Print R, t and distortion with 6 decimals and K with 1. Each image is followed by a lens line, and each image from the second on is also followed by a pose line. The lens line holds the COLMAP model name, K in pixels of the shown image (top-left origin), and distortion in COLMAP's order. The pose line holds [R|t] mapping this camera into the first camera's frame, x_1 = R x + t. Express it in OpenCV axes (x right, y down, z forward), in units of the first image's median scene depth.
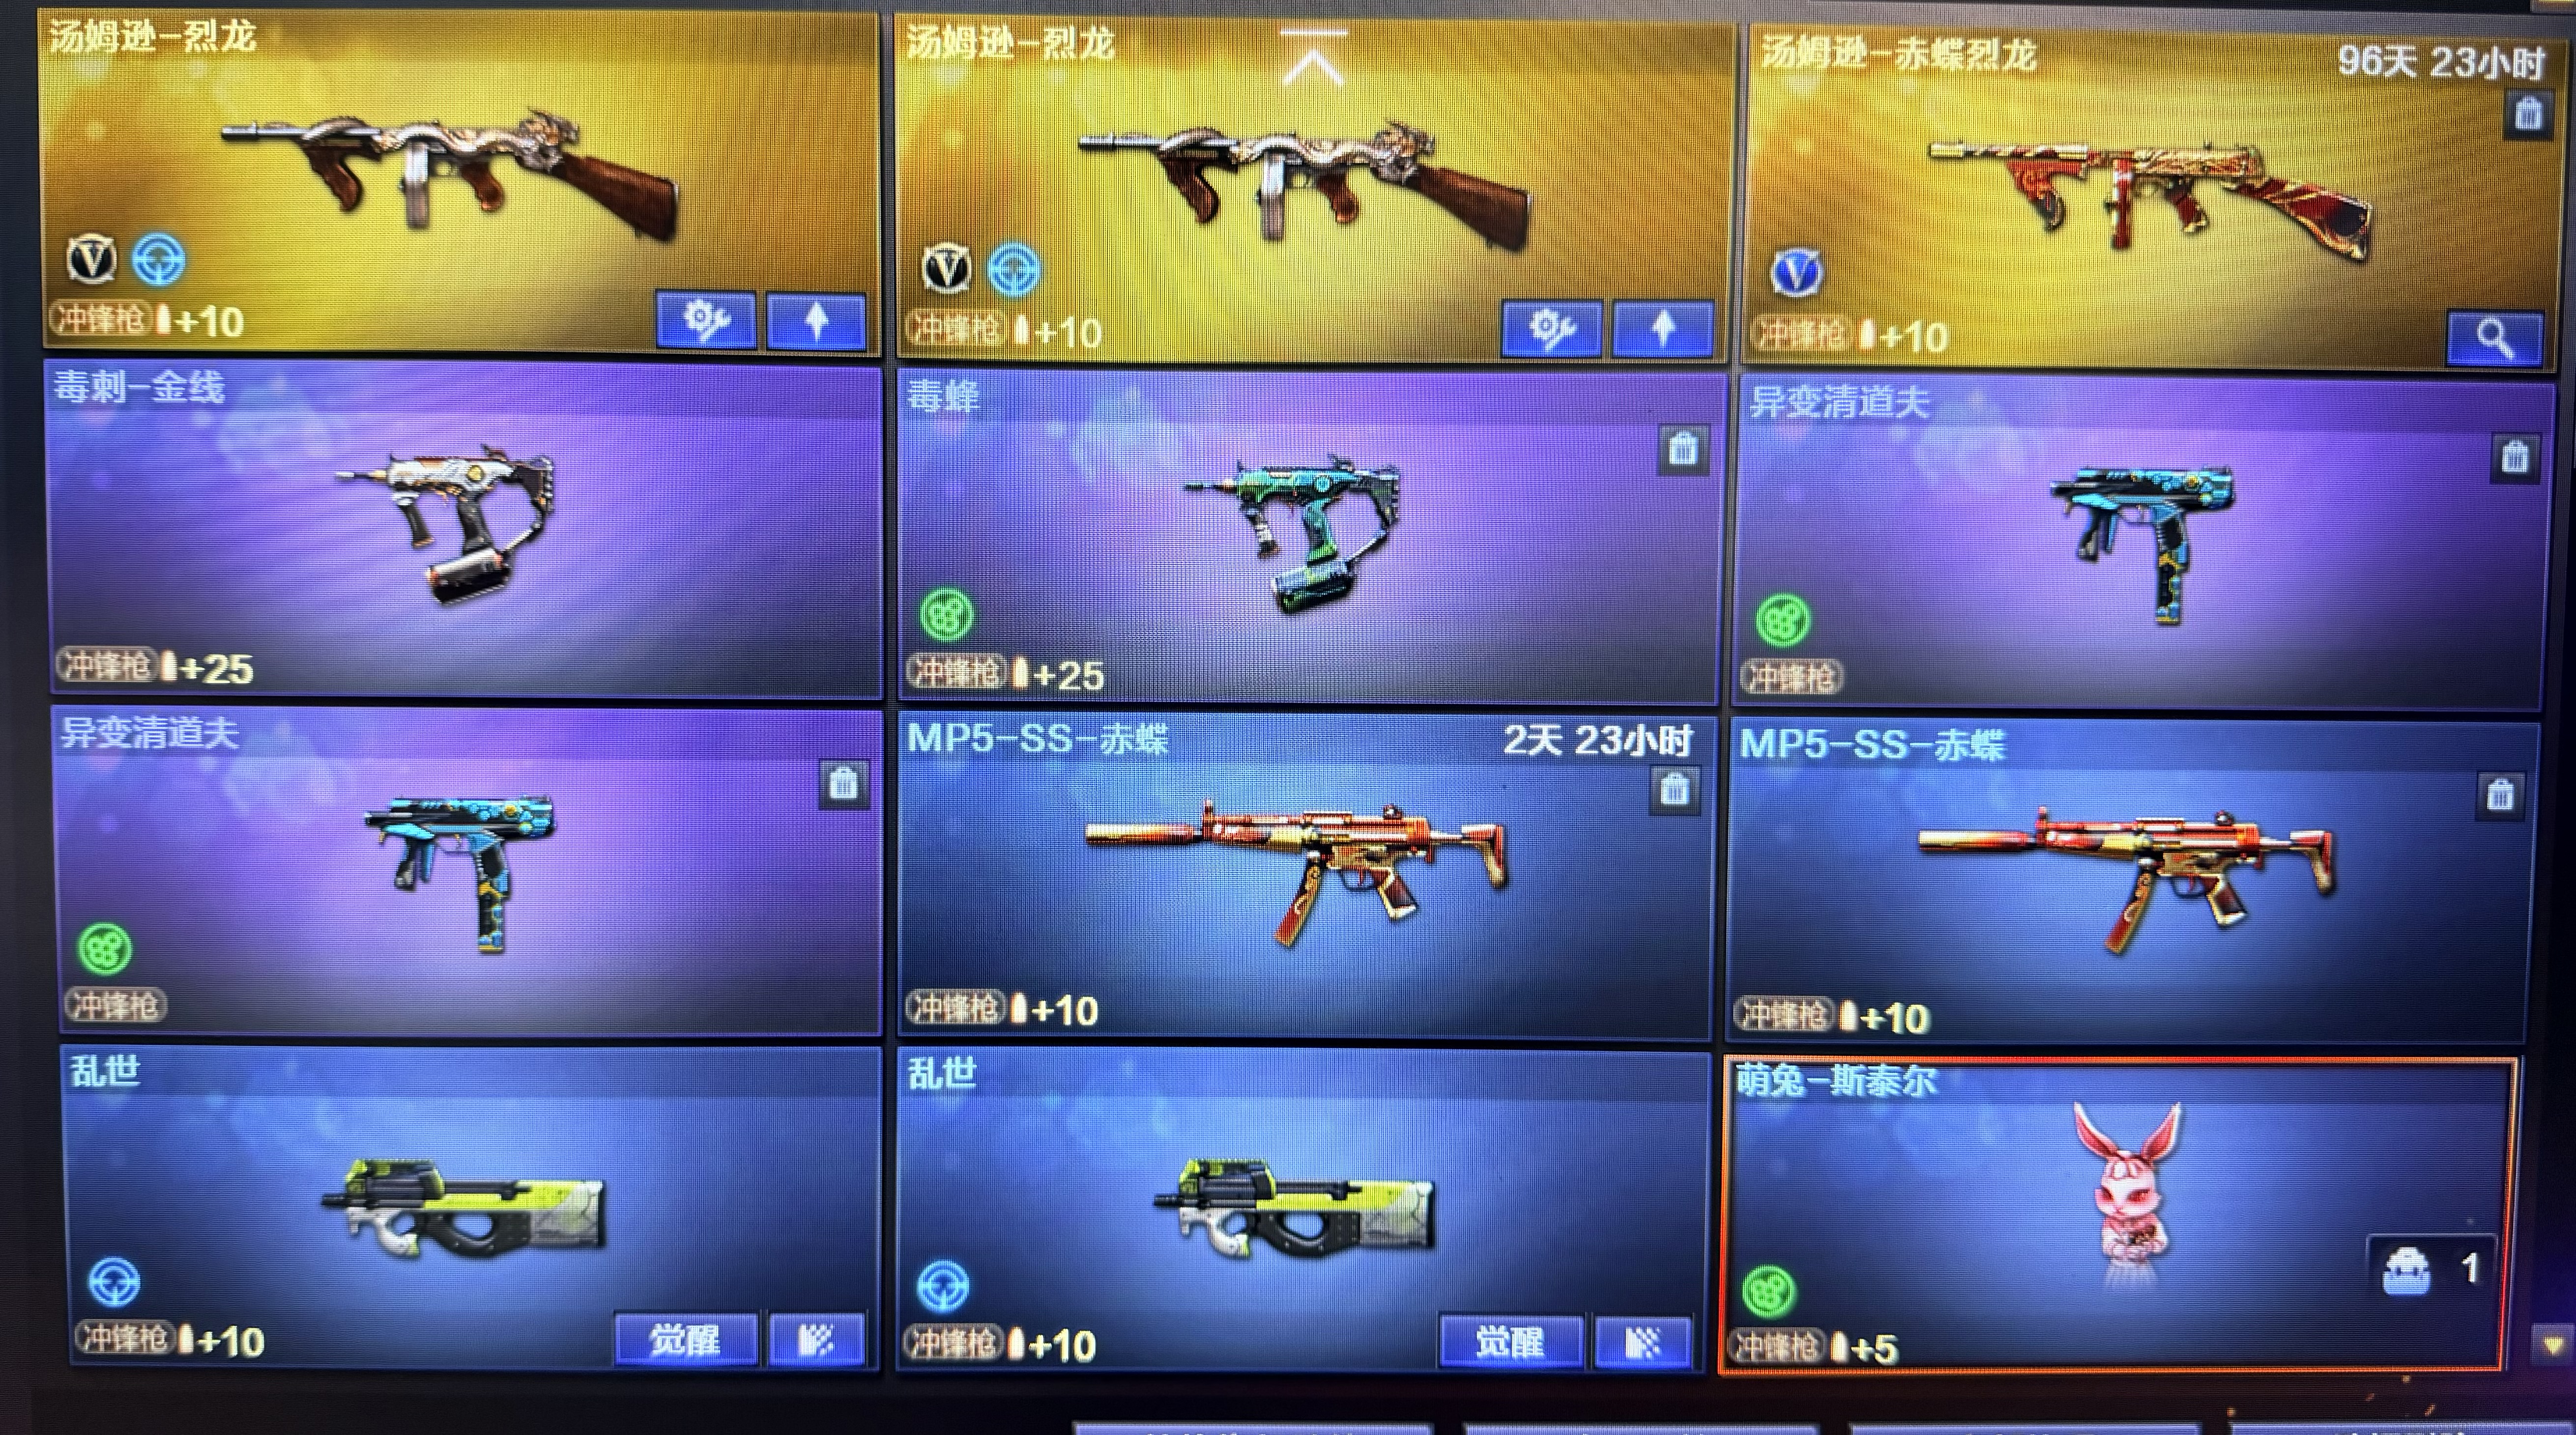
lens RADIAL K [[1826.9, 0, 1288.0], [0, 1826.9, 717.5], [0, 0, 1]] dist [-0.003578, -0.001490]
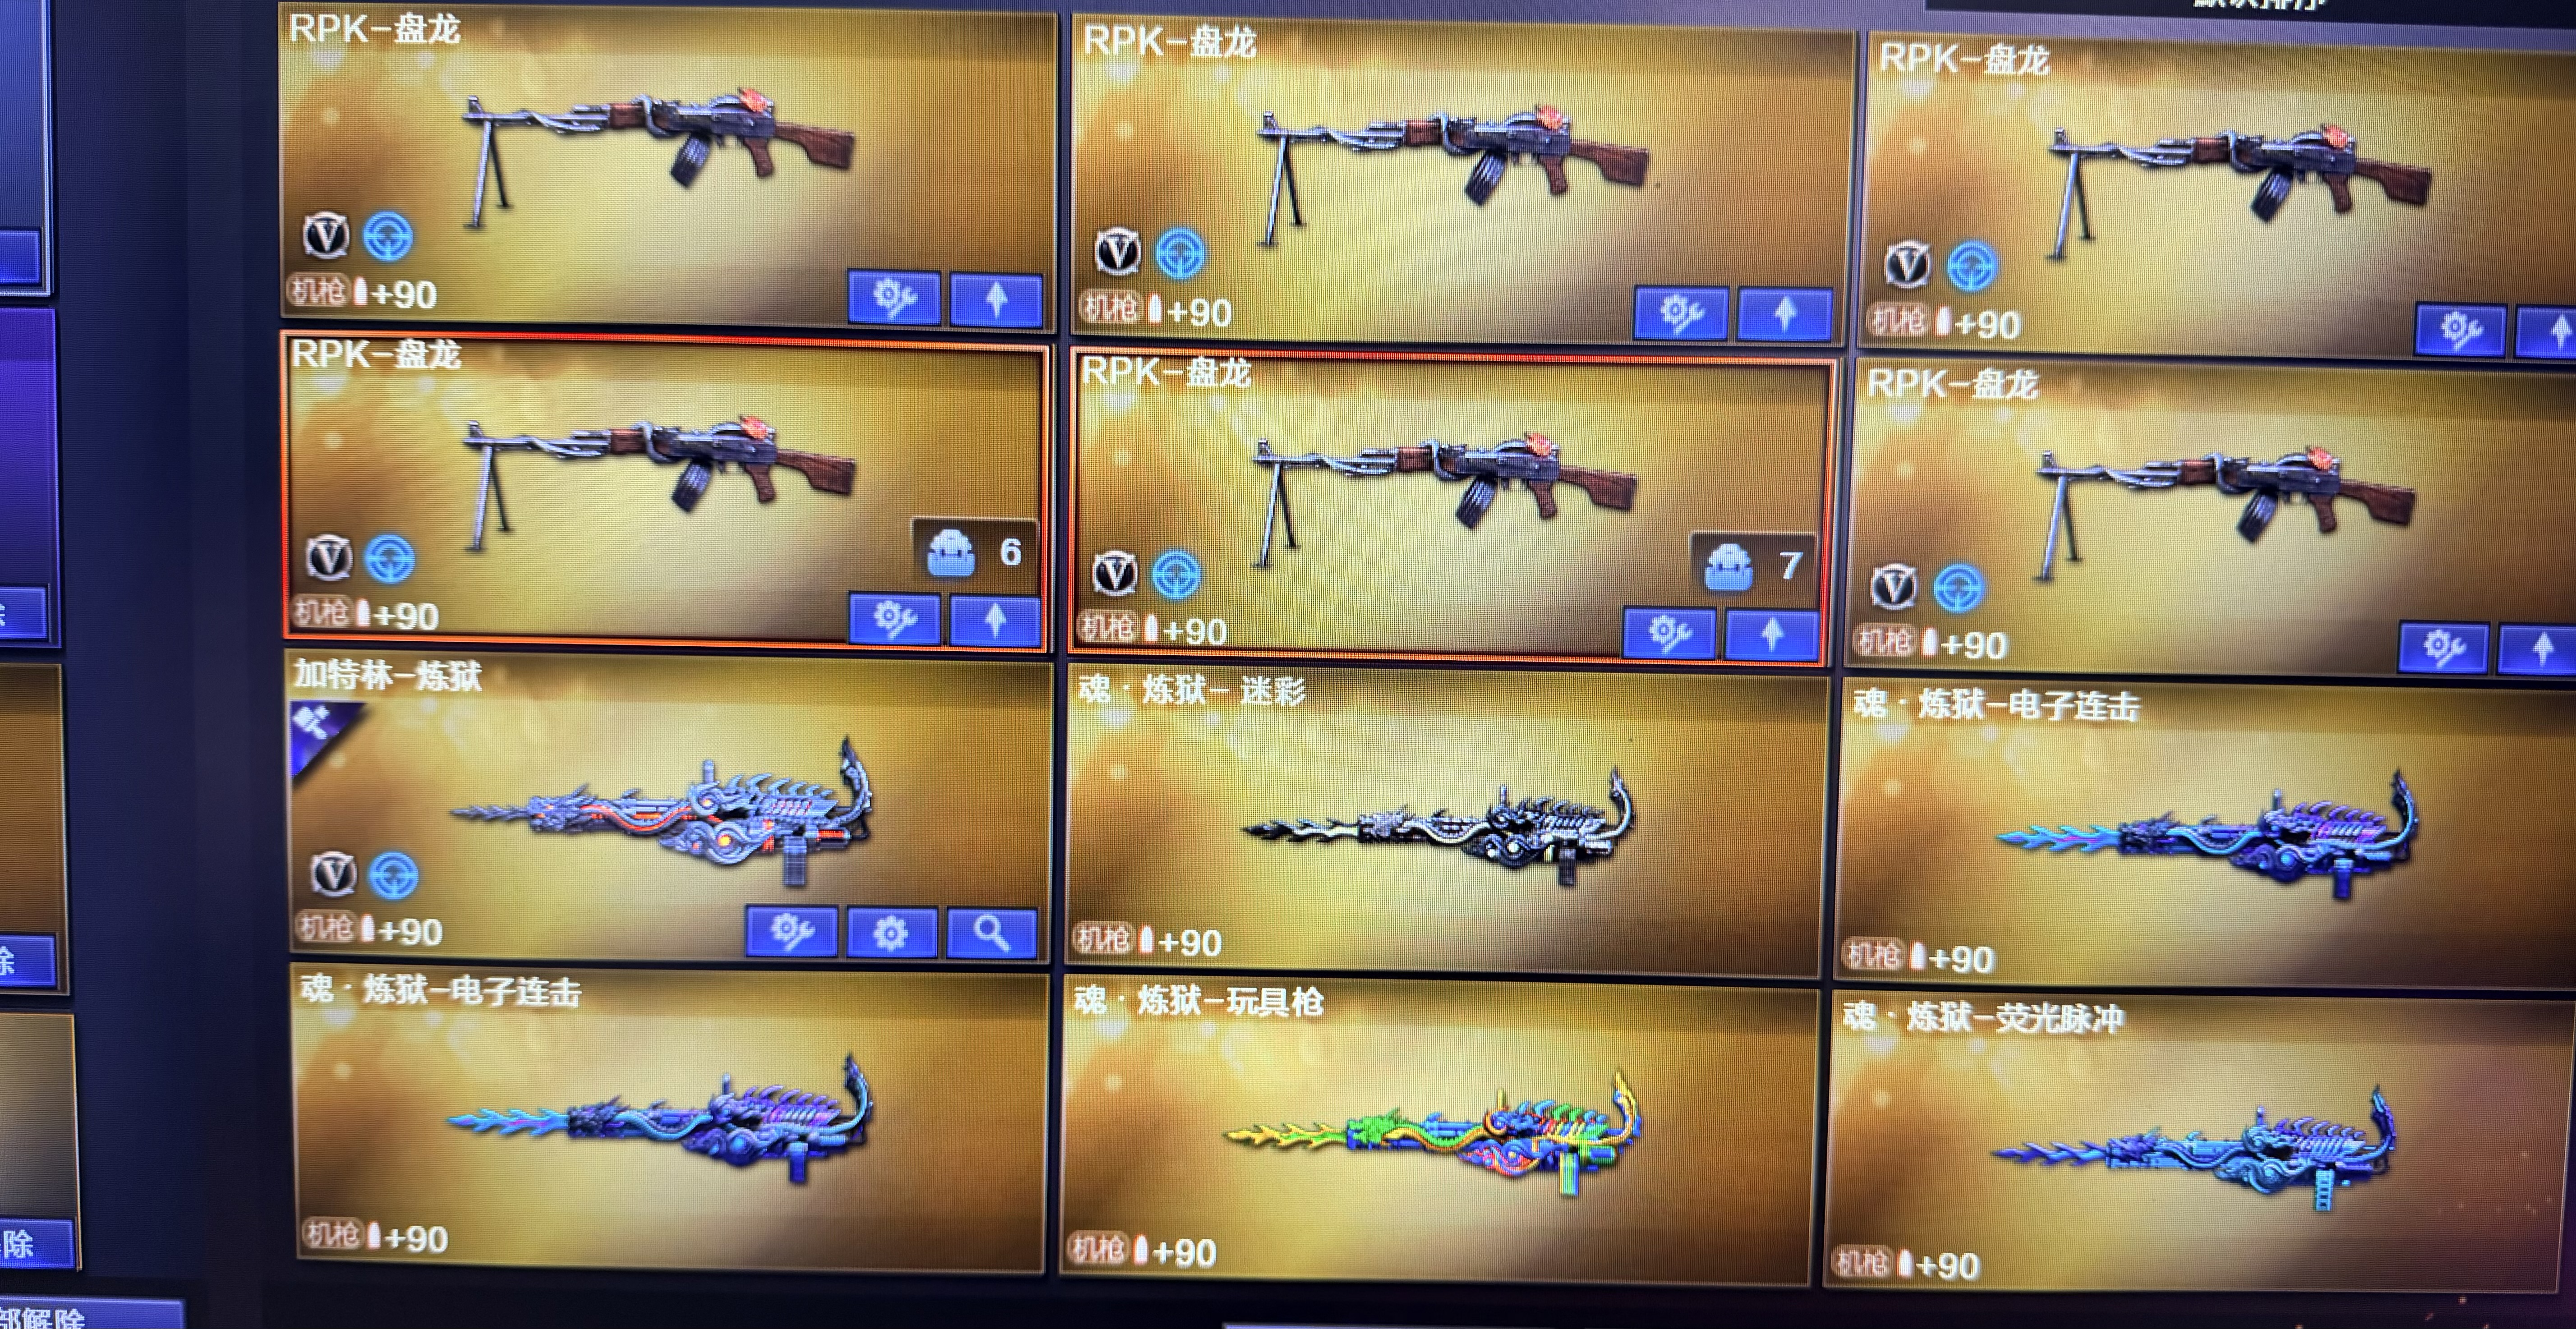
lens RADIAL K [[1699.2, 0, 1124.6], [0, 1699.2, 678.5], [0, 0, 1]] dist [-0.001956, -0.007303]
pose [[0.999906, 0.011259, -0.007820, -0.172358], [-0.011205, 0.999914, 0.006865, -0.001632], [0.007897, -0.006777, 0.999946, -0.001623]]
